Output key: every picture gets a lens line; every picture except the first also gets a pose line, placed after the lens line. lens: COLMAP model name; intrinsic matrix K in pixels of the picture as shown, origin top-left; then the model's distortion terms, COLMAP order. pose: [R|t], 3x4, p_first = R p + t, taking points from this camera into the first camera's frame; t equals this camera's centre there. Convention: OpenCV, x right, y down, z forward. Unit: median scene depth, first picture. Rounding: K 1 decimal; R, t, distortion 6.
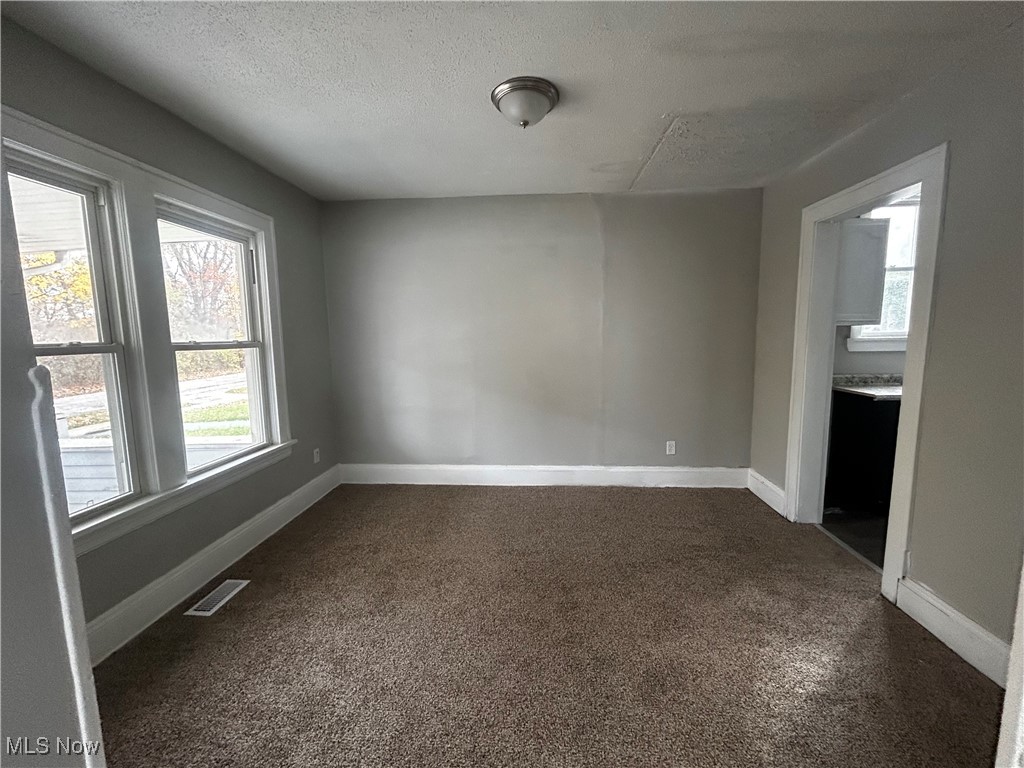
lens RADIAL K [[409.7, 0, 518.3], [0, 409.7, 381.1], [0, 0, 1]] dist [-0.013820, -0.000026]
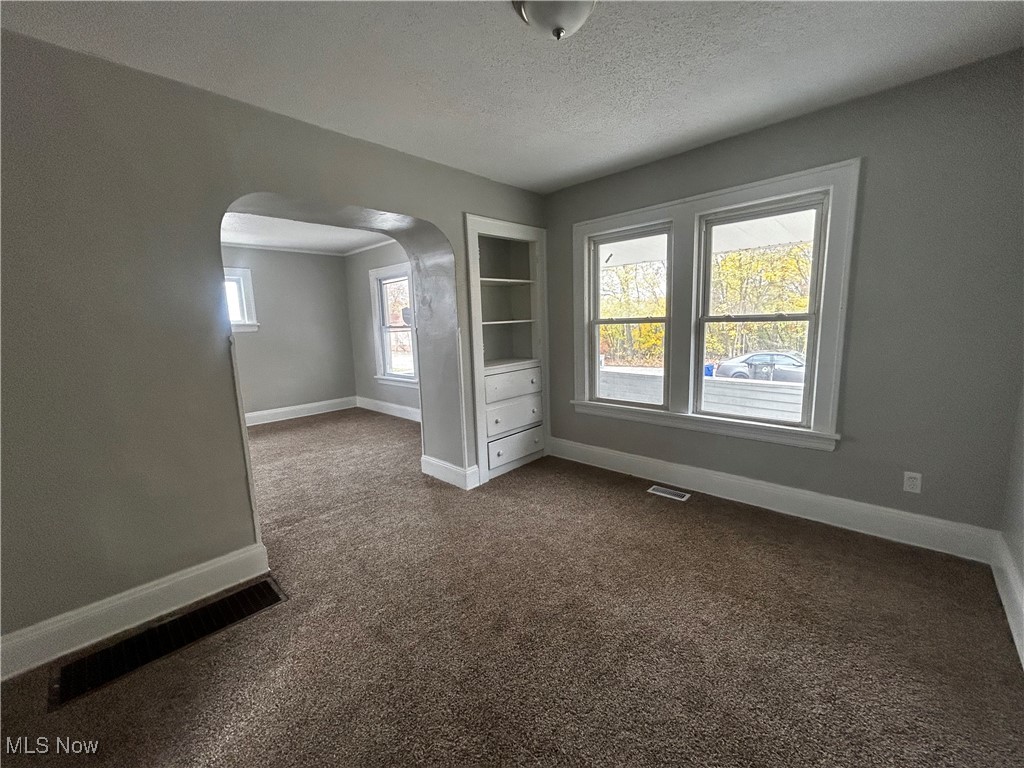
lens RADIAL K [[409.7, 0, 513.2], [0, 409.7, 380.3], [0, 0, 1]] dist [-0.013820, -0.000026]
pose [[-0.637361, 0.143657, -0.757056, 0.462316], [-0.048057, 0.973145, 0.225121, -0.114383], [0.769065, 0.179865, -0.613341, 0.967210]]
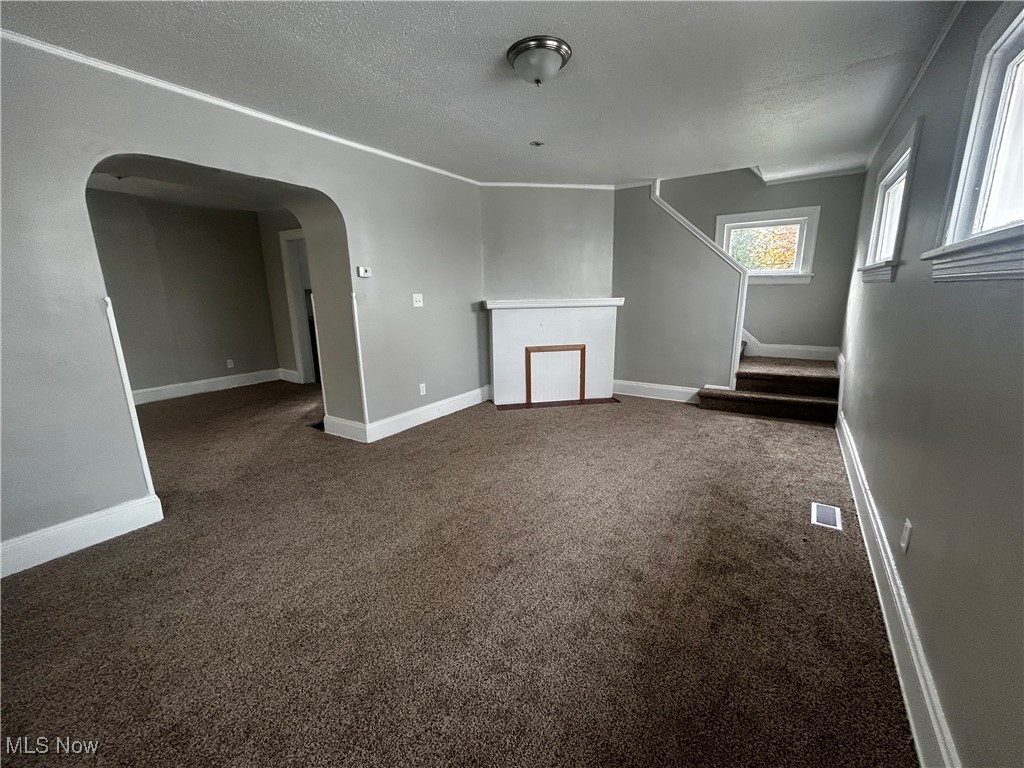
lens RADIAL K [[409.7, 0, 514.1], [0, 409.7, 381.8], [0, 0, 1]] dist [-0.013820, -0.000026]
pose [[0.508005, -0.180307, 0.842271, -0.602588], [0.108440, 0.983453, 0.145125, 0.163028], [-0.854501, 0.017612, 0.519151, -1.134978]]
